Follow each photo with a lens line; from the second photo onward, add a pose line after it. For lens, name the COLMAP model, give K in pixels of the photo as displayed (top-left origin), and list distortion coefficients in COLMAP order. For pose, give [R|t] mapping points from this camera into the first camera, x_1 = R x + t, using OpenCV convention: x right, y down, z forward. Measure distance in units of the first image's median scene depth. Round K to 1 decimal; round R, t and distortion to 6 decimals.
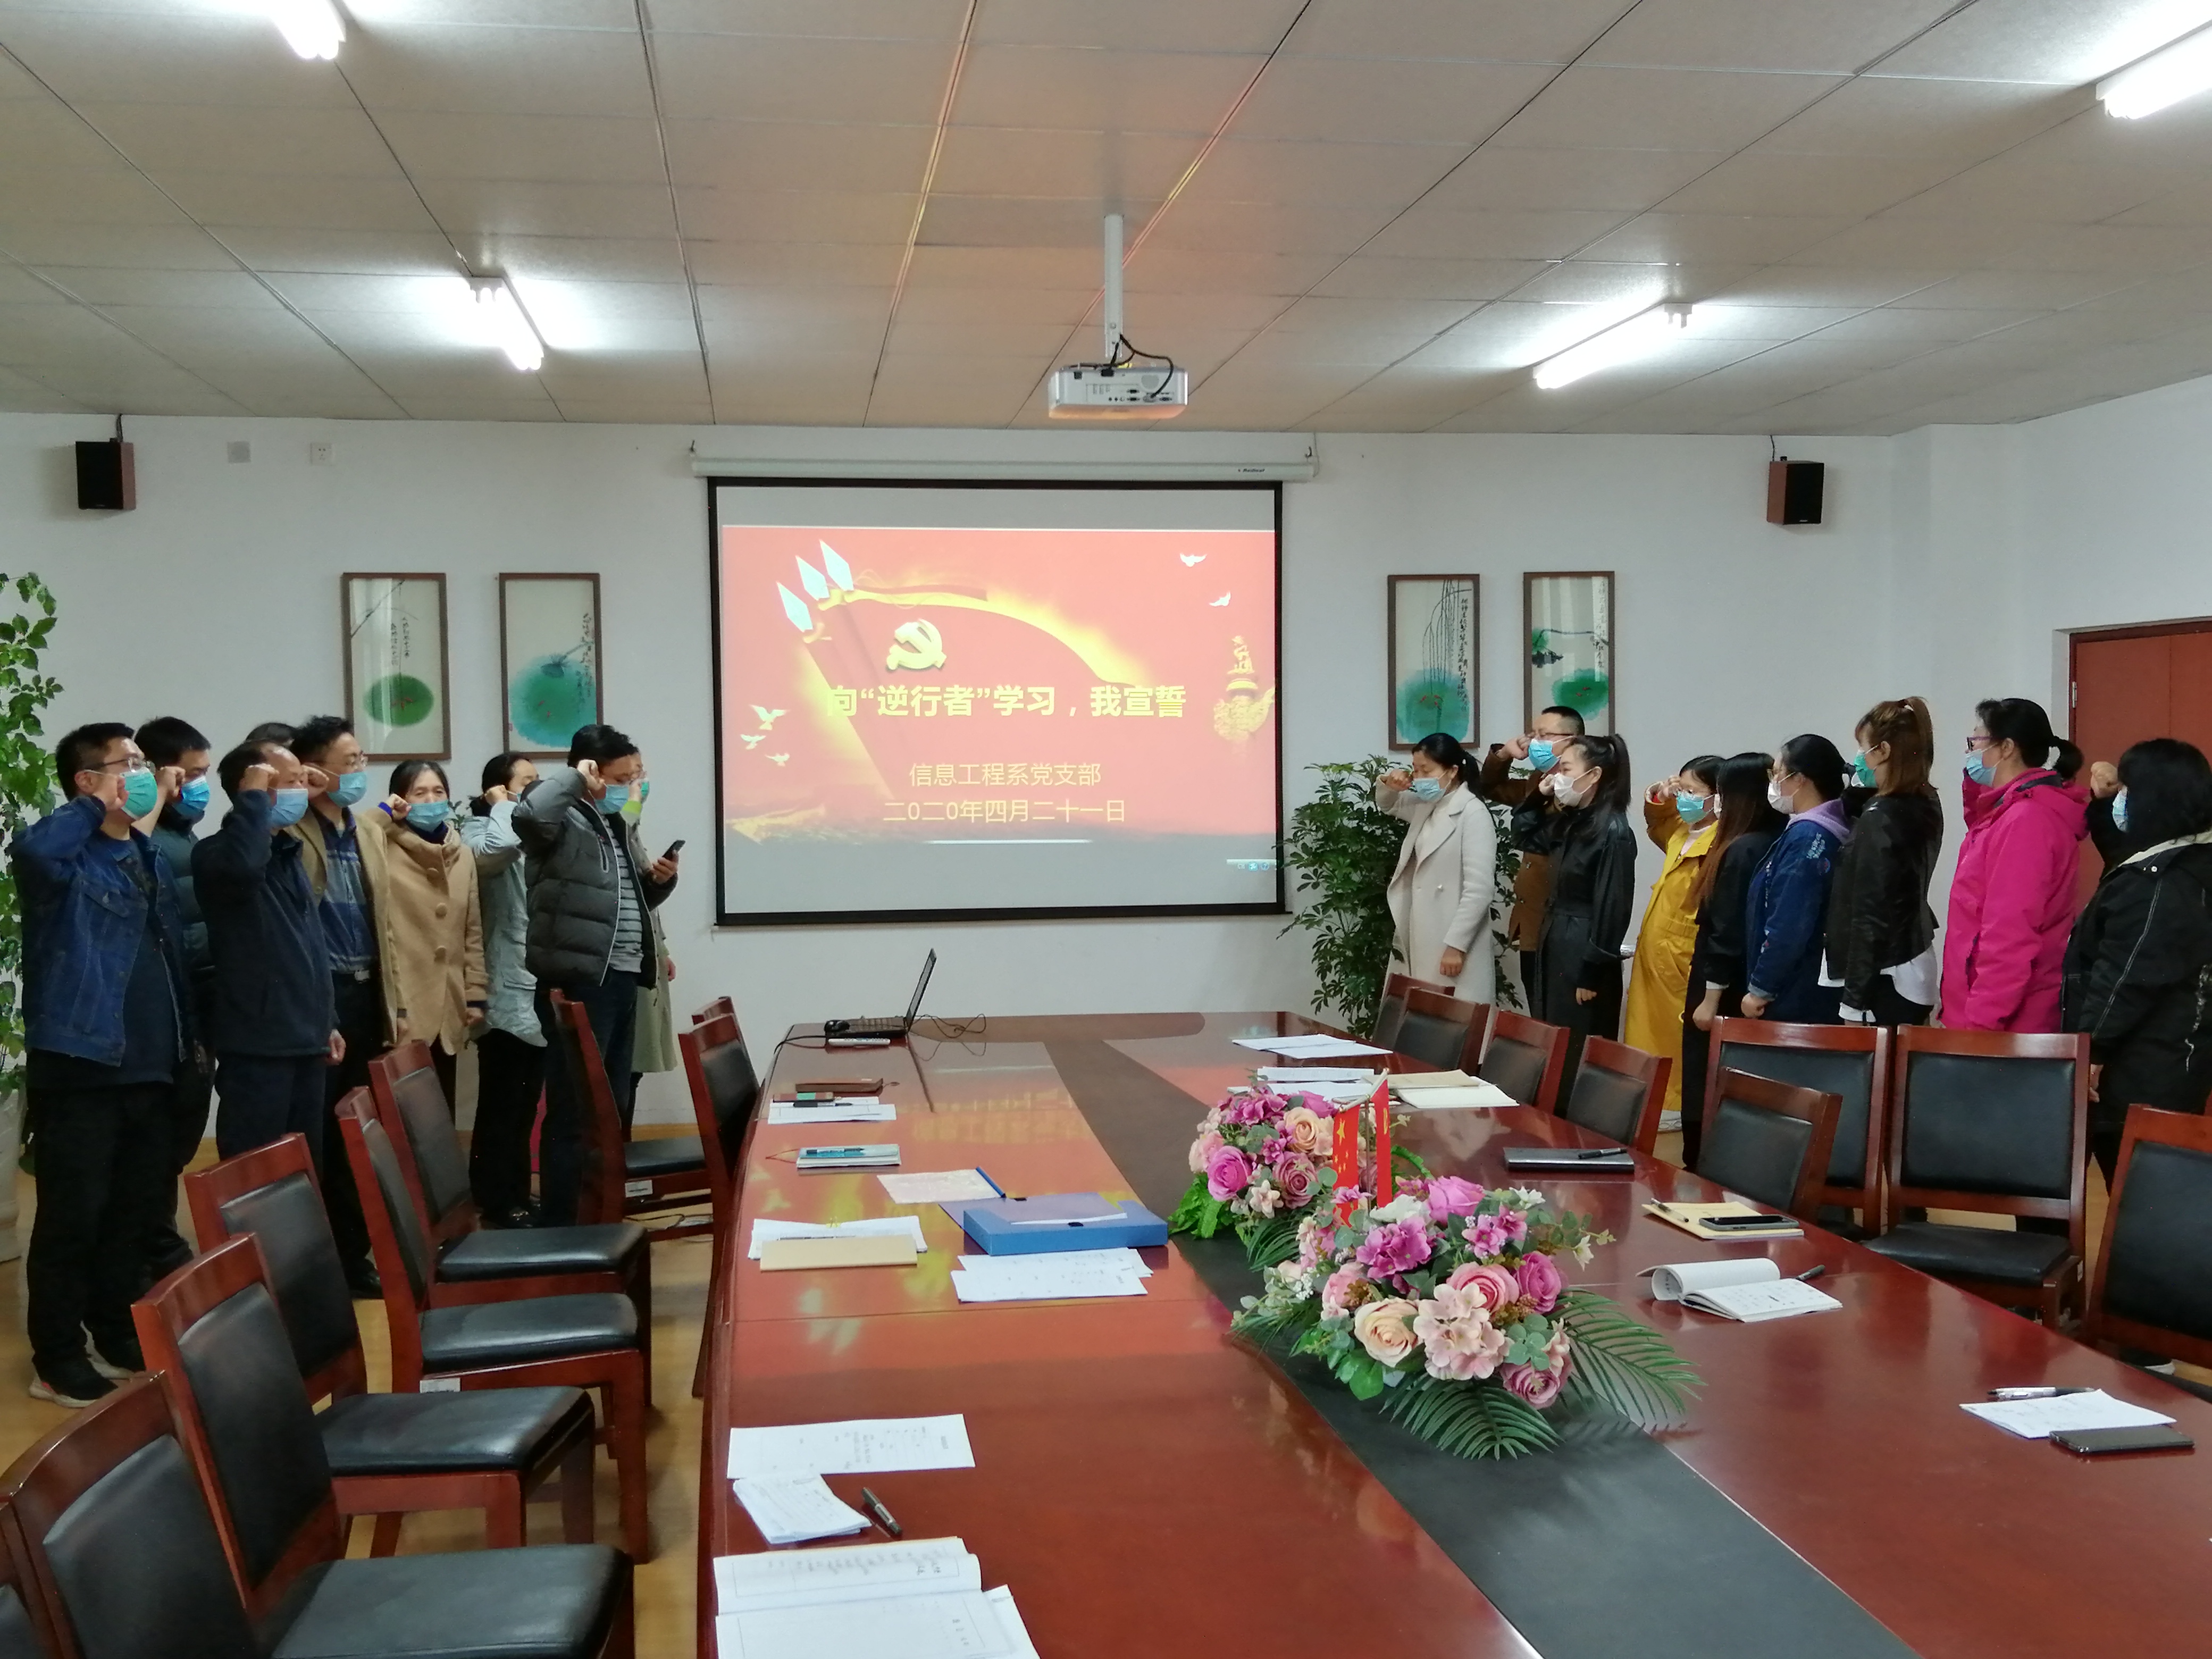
lens RADIAL K [[2444.1, 0, 1092.3], [0, 2444.1, 845.0], [0, 0, 1]] dist [0.055943, 0.000000]
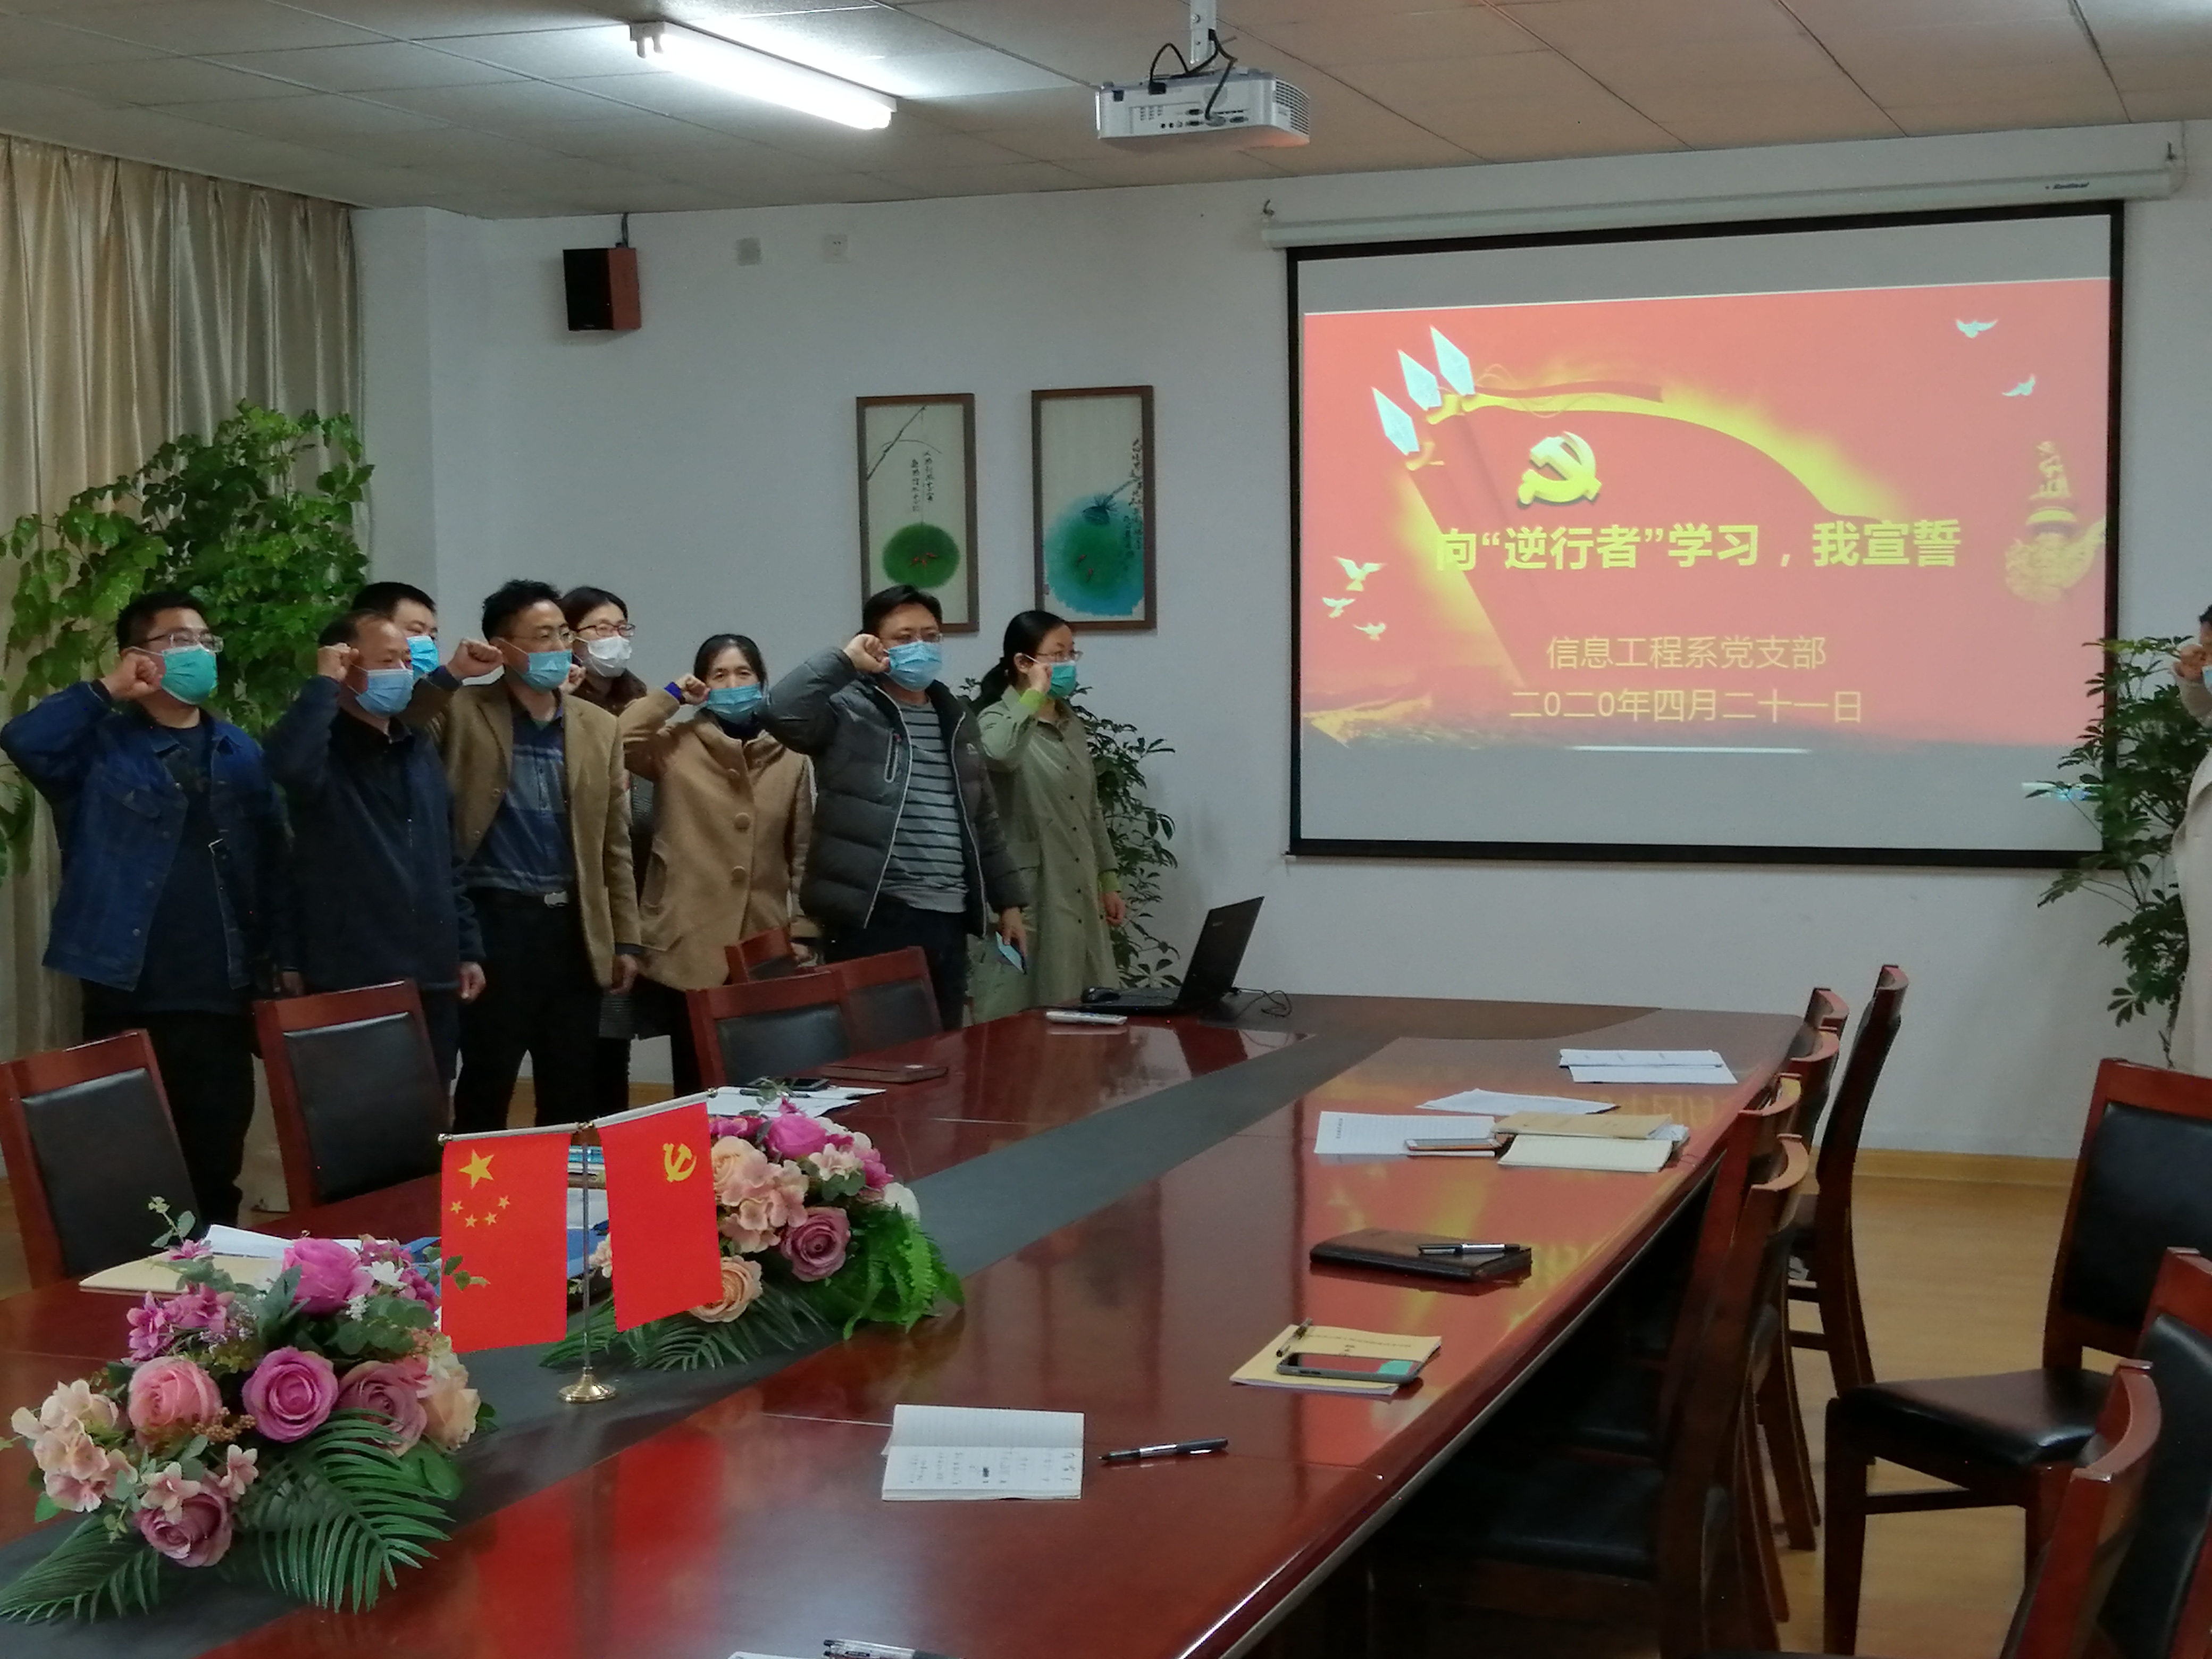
lens RADIAL K [[3293.1, 0, 1073.5], [0, 3293.1, 877.6], [0, 0, 1]] dist [0.061599, 0.000000]
pose [[0.872091, 0.037893, -0.487874, 0.280756], [-0.016863, 0.998732, 0.047429, -0.006518], [0.489052, -0.033135, 0.871625, 0.092948]]
